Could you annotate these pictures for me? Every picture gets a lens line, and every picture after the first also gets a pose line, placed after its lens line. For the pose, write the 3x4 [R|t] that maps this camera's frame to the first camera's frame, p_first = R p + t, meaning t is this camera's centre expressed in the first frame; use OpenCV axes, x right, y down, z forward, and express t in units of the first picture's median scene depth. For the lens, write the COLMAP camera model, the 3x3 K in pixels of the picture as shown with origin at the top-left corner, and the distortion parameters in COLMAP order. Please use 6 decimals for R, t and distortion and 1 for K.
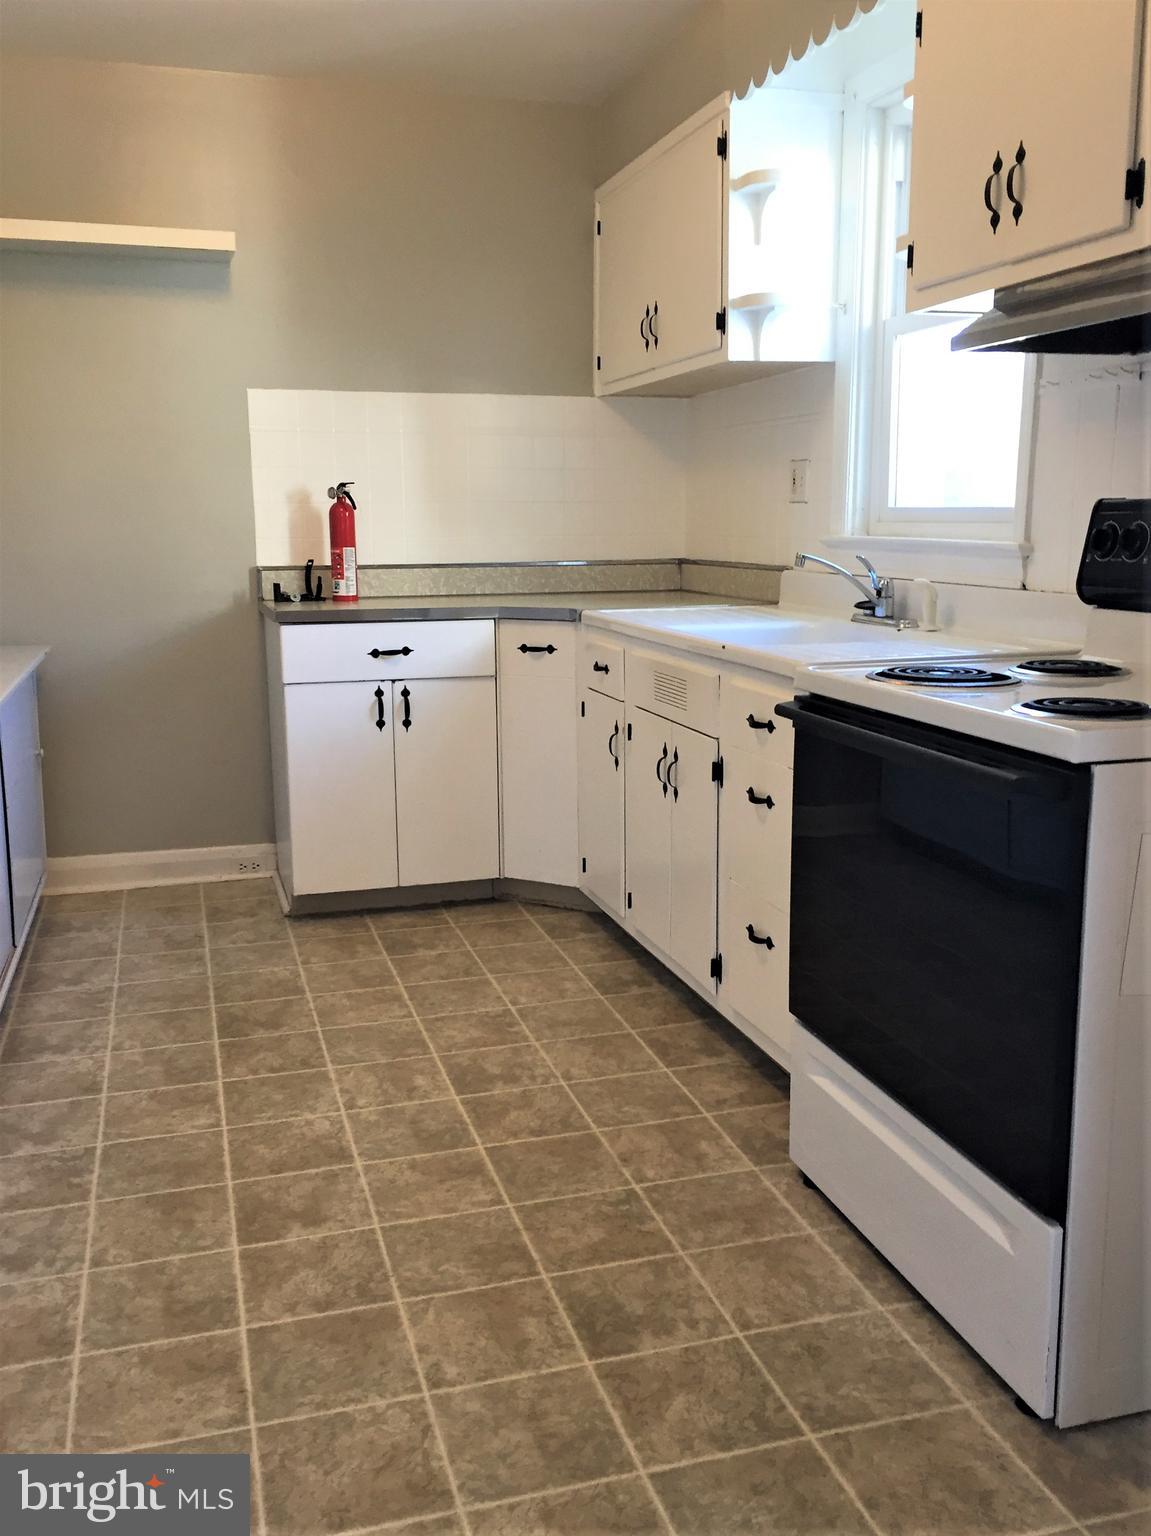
lens RADIAL K [[1378.4, 0, 575.5], [0, 1378.4, 768.0], [0, 0, 1]] dist [0.090090, -0.115322]
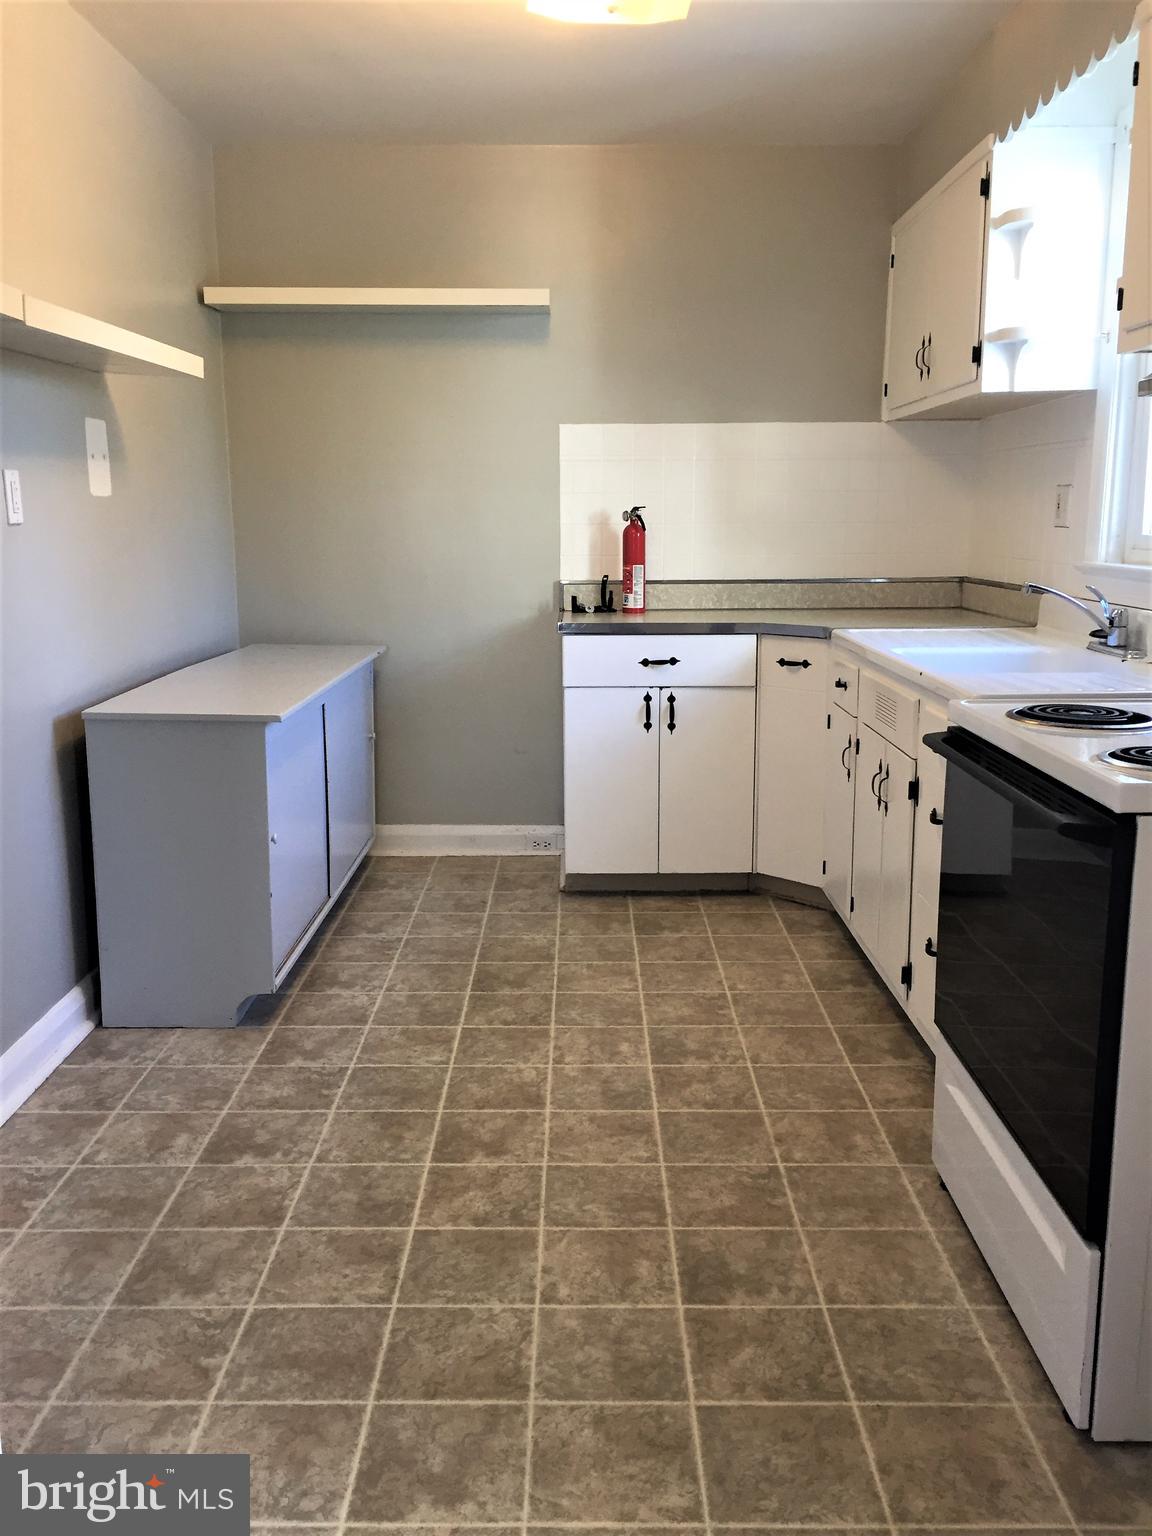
lens RADIAL K [[1321.1, 0, 576.0], [0, 1321.1, 768.0], [0, 0, 1]] dist [0.082627, -0.111052]
pose [[0.956855, 0.057760, -0.284767, 0.144430], [-0.054956, 0.998330, 0.017833, -0.018513], [0.285321, -0.001414, 0.958431, -0.046836]]
